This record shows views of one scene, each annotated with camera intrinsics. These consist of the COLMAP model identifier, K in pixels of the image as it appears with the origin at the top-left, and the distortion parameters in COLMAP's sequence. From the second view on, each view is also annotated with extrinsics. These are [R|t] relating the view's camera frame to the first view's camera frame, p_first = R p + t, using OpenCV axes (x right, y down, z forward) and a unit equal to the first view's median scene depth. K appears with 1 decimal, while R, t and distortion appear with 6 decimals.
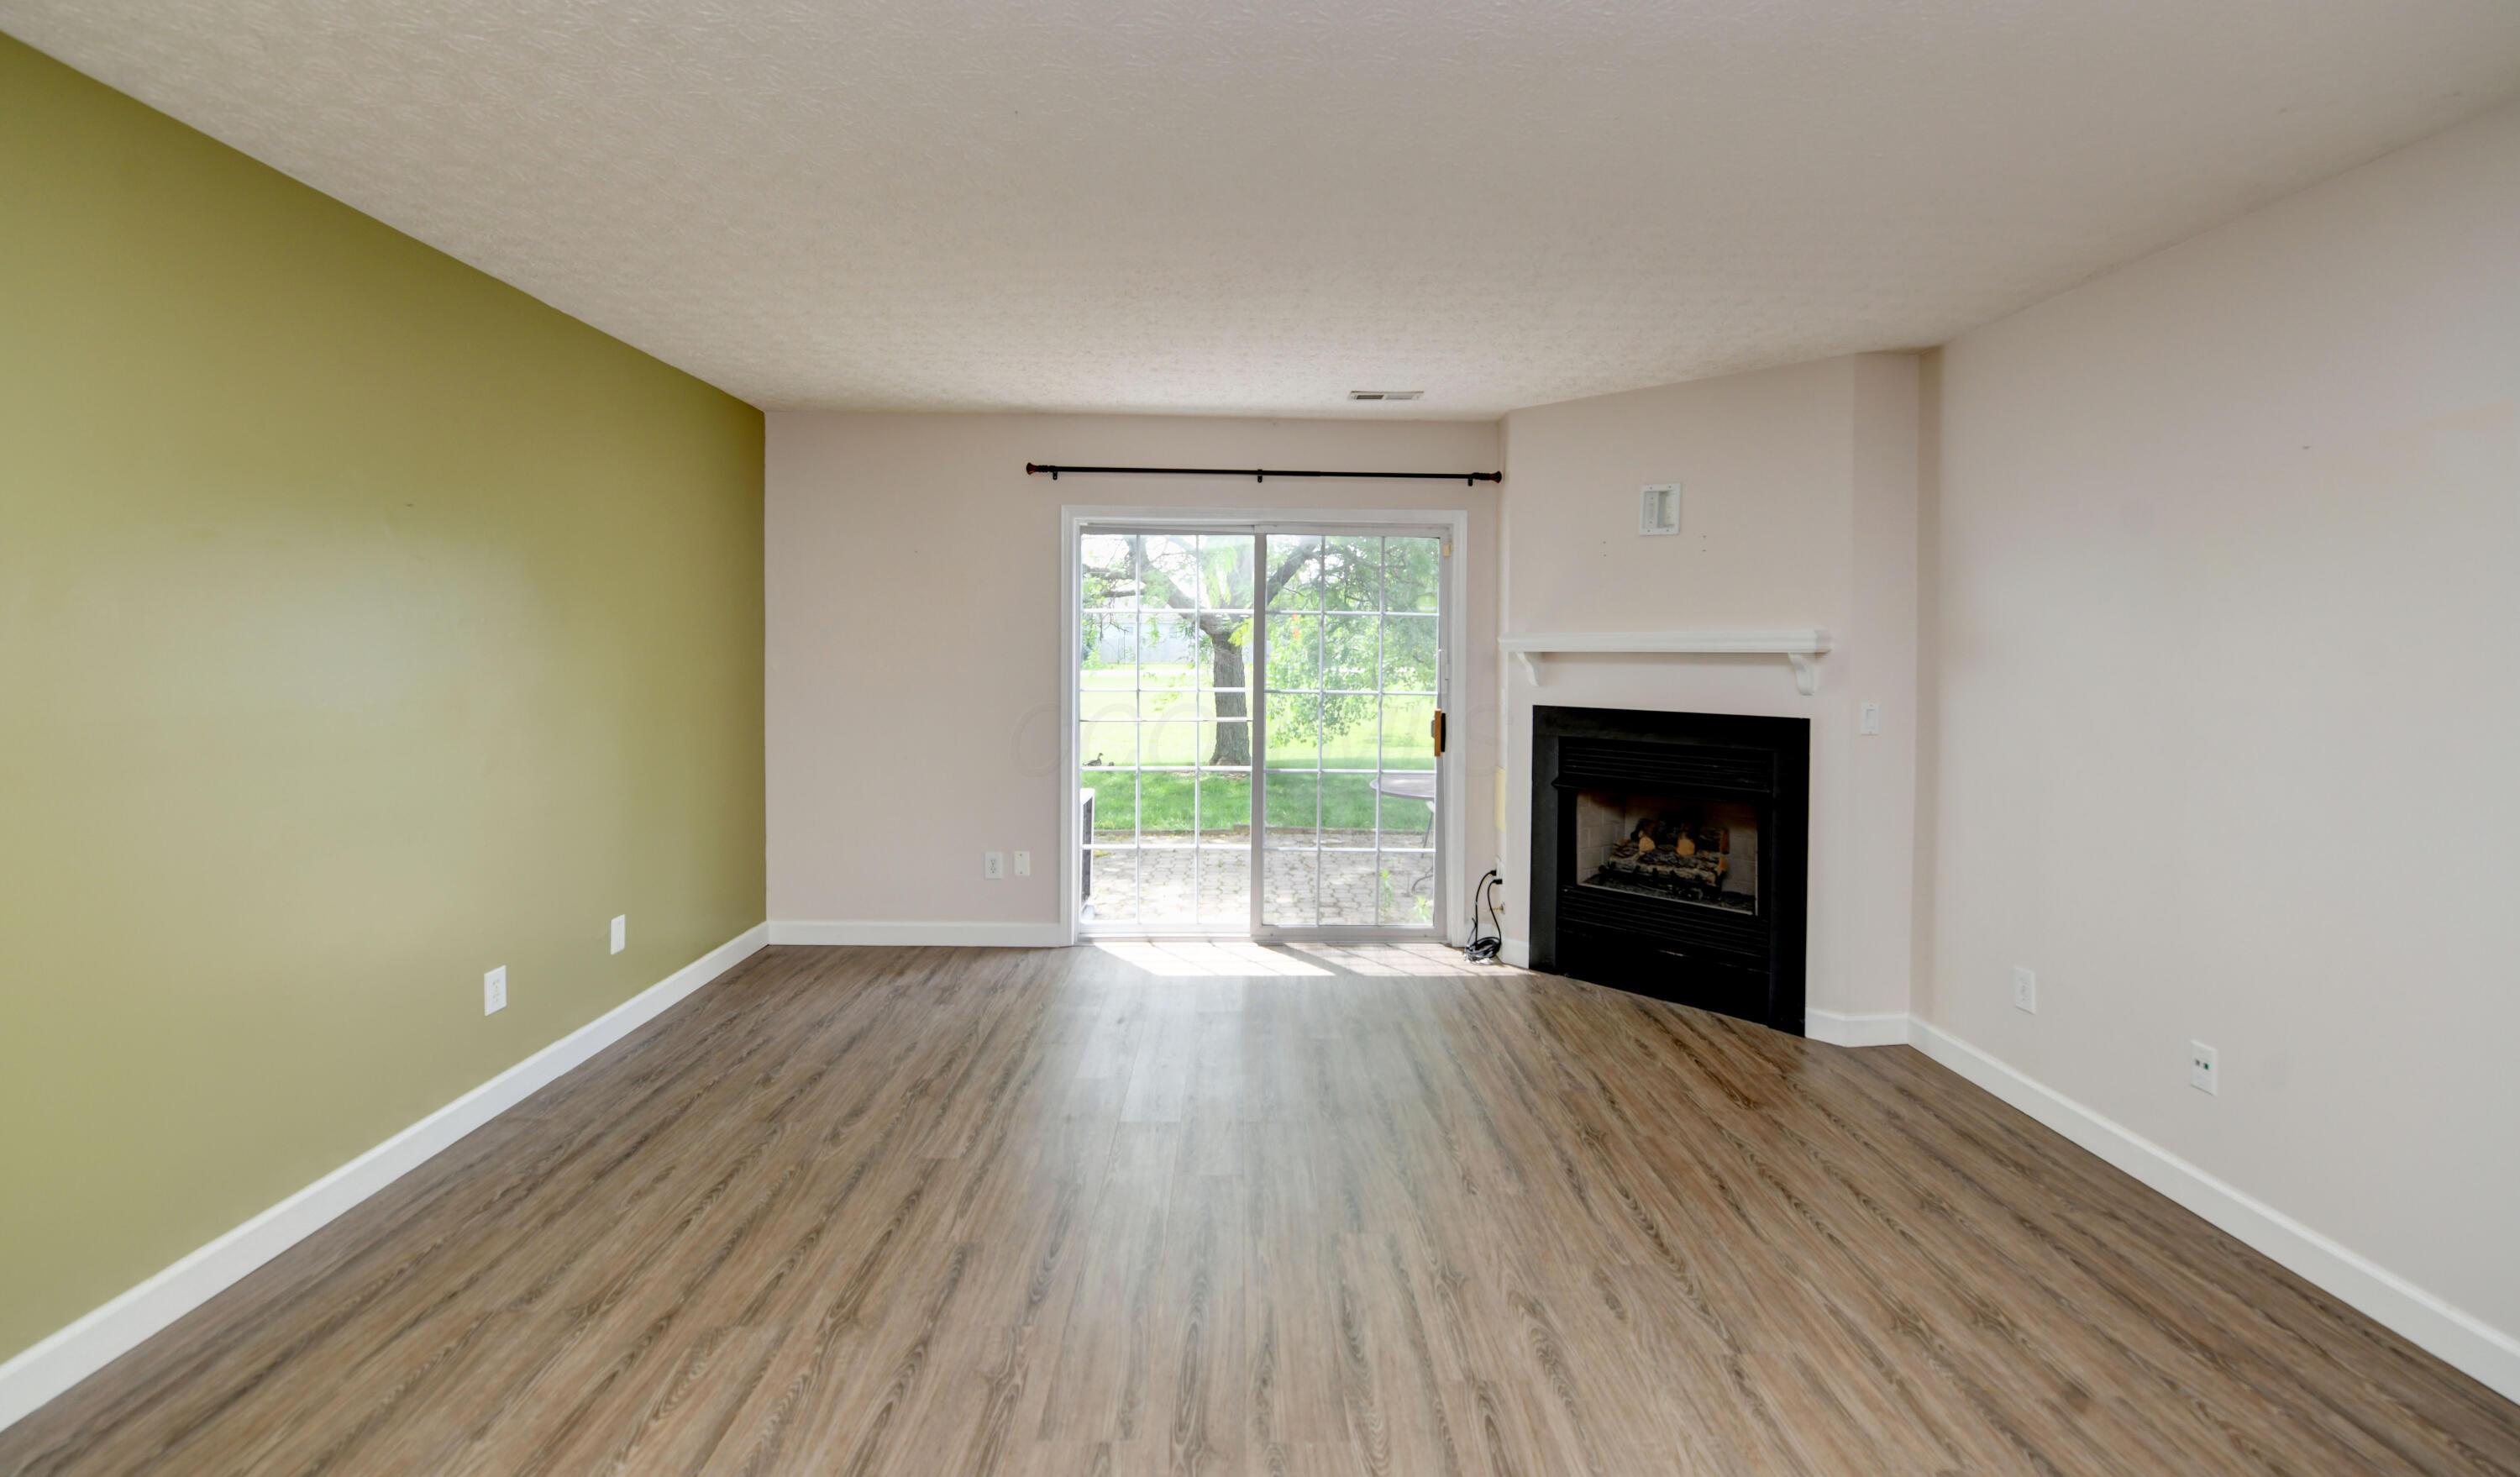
lens RADIAL K [[1050.4, 0, 1259.7], [0, 1050.4, 643.7], [0, 0, 1]] dist [-0.013904, -0.003104]
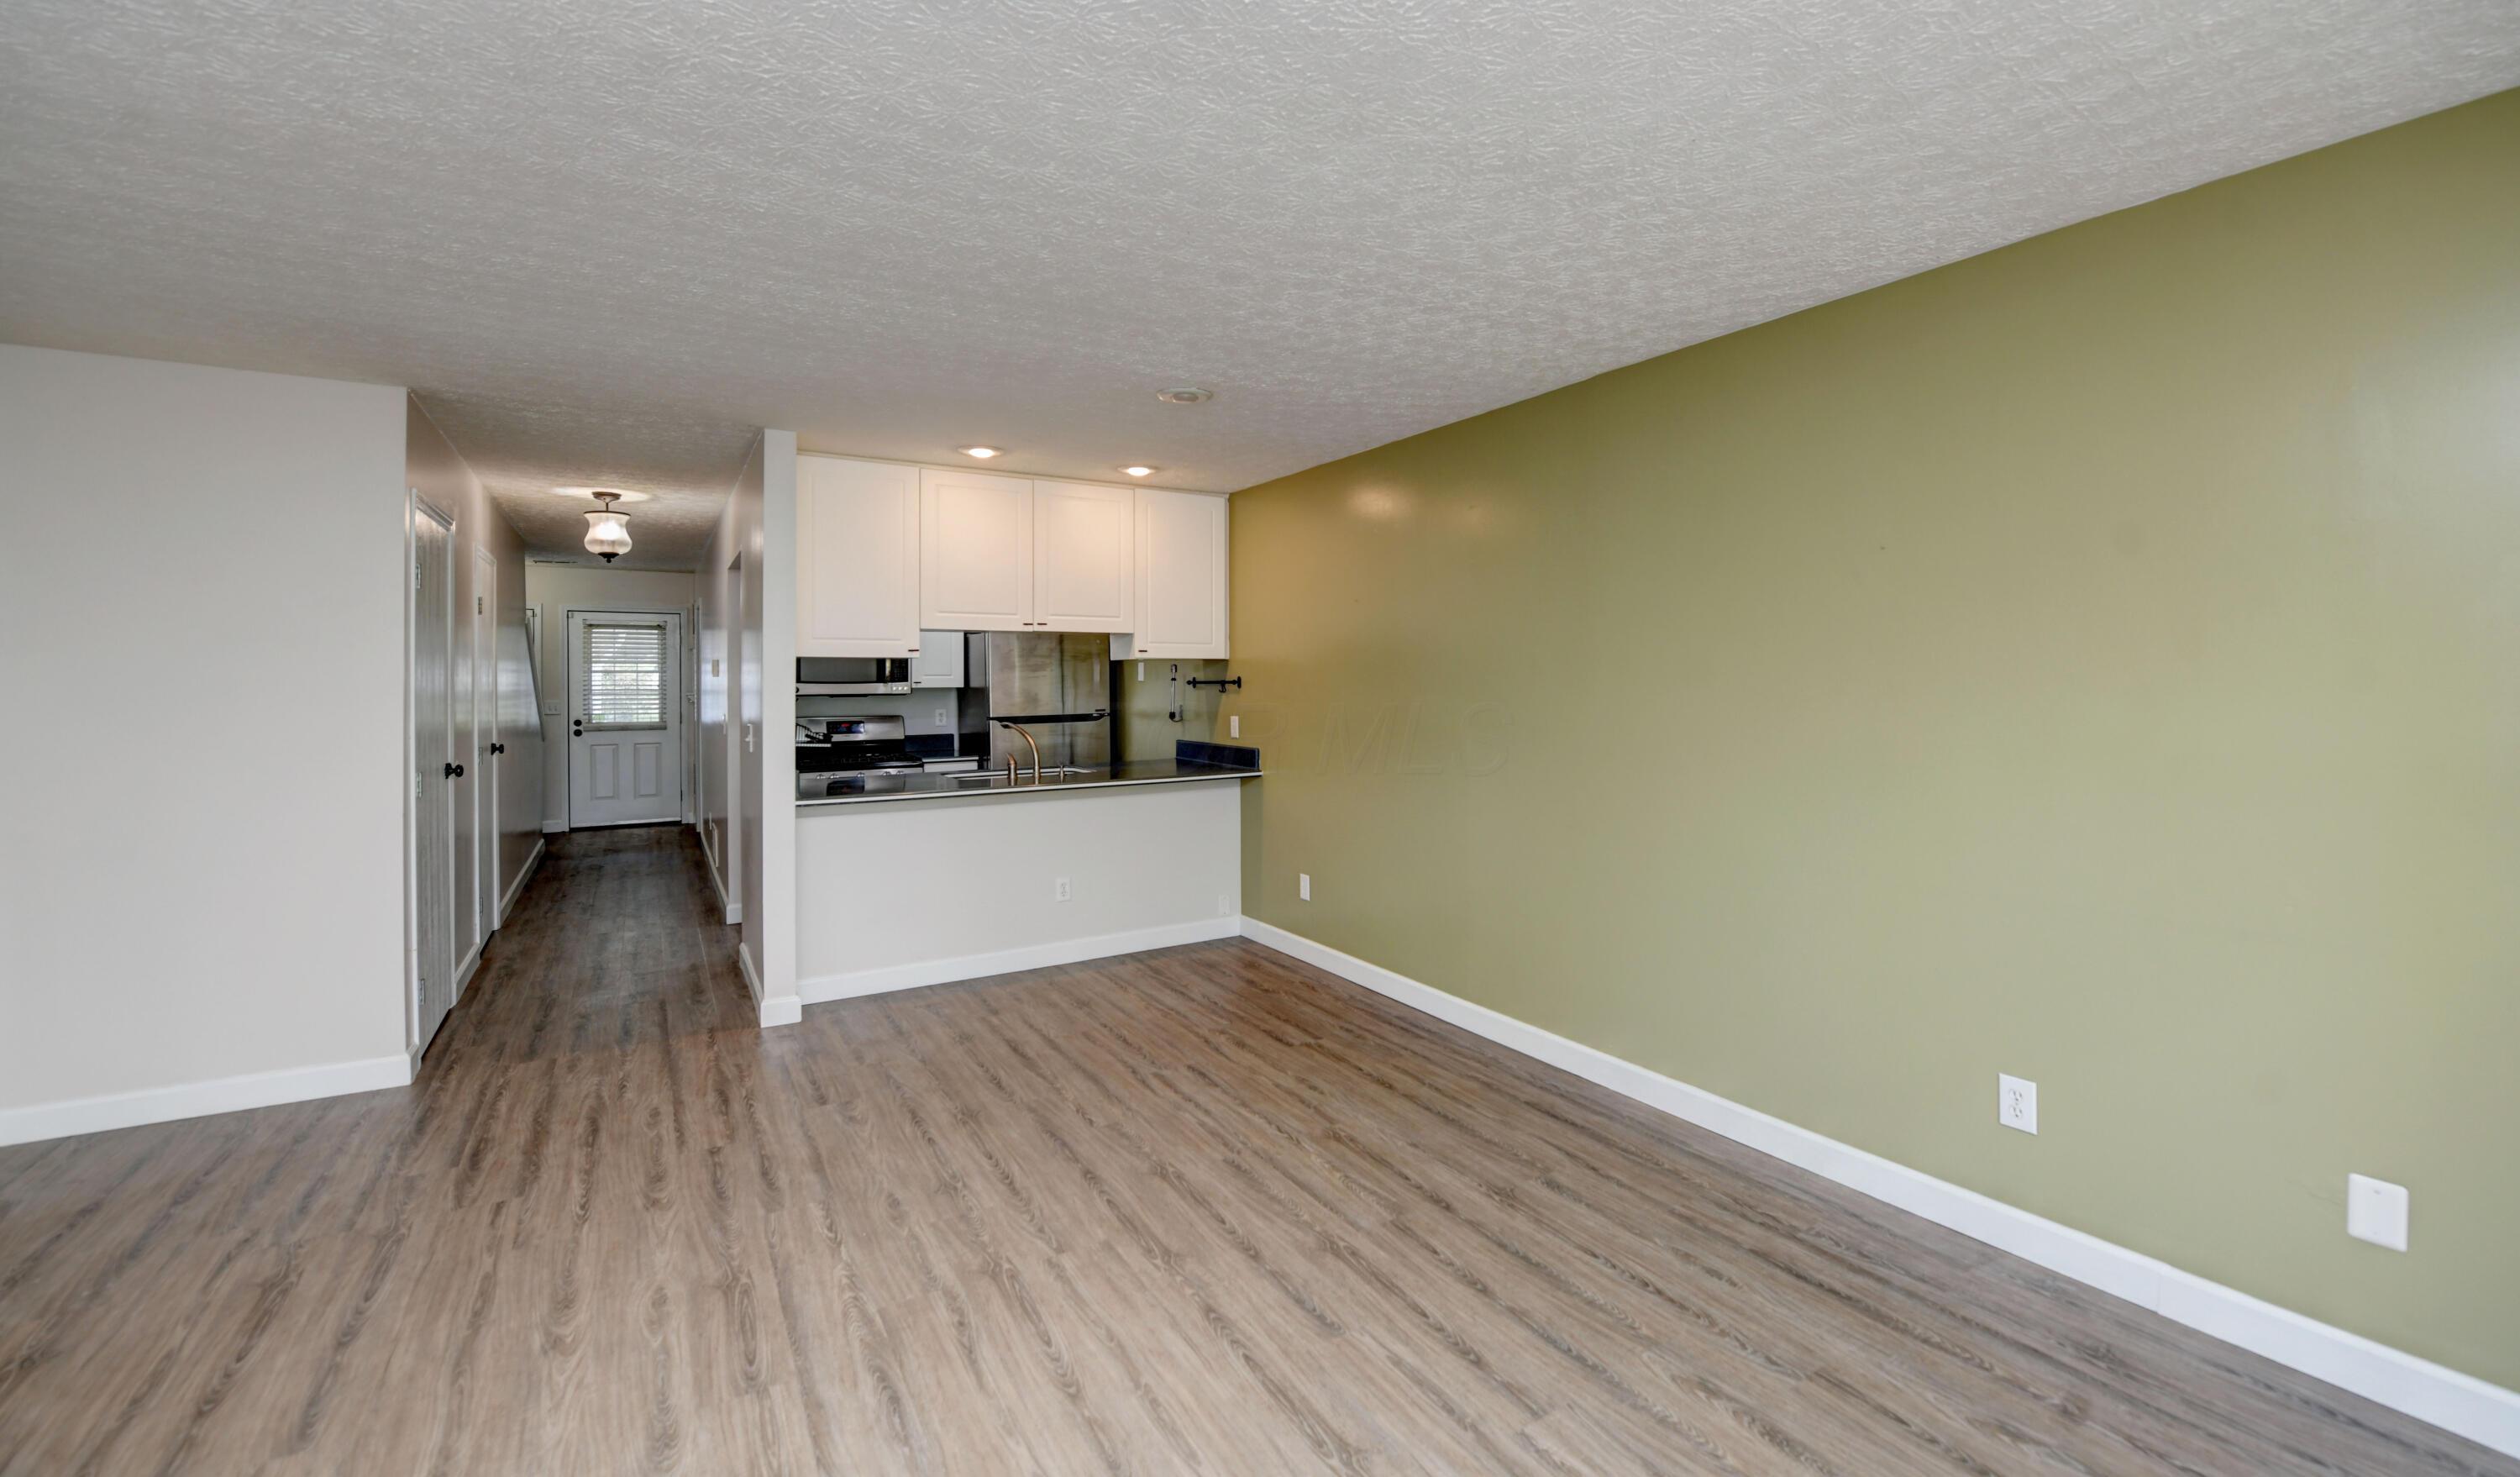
lens RADIAL K [[1013.0, 0, 1280.0], [0, 1013.0, 686.2], [0, 0, 1]] dist [-0.016994, -0.001673]
pose [[-0.857178, -0.000725, -0.515020, 0.146535], [-0.000777, 1.000000, -0.000116, 0.001170], [0.515019, 0.000300, -0.857178, 1.137795]]
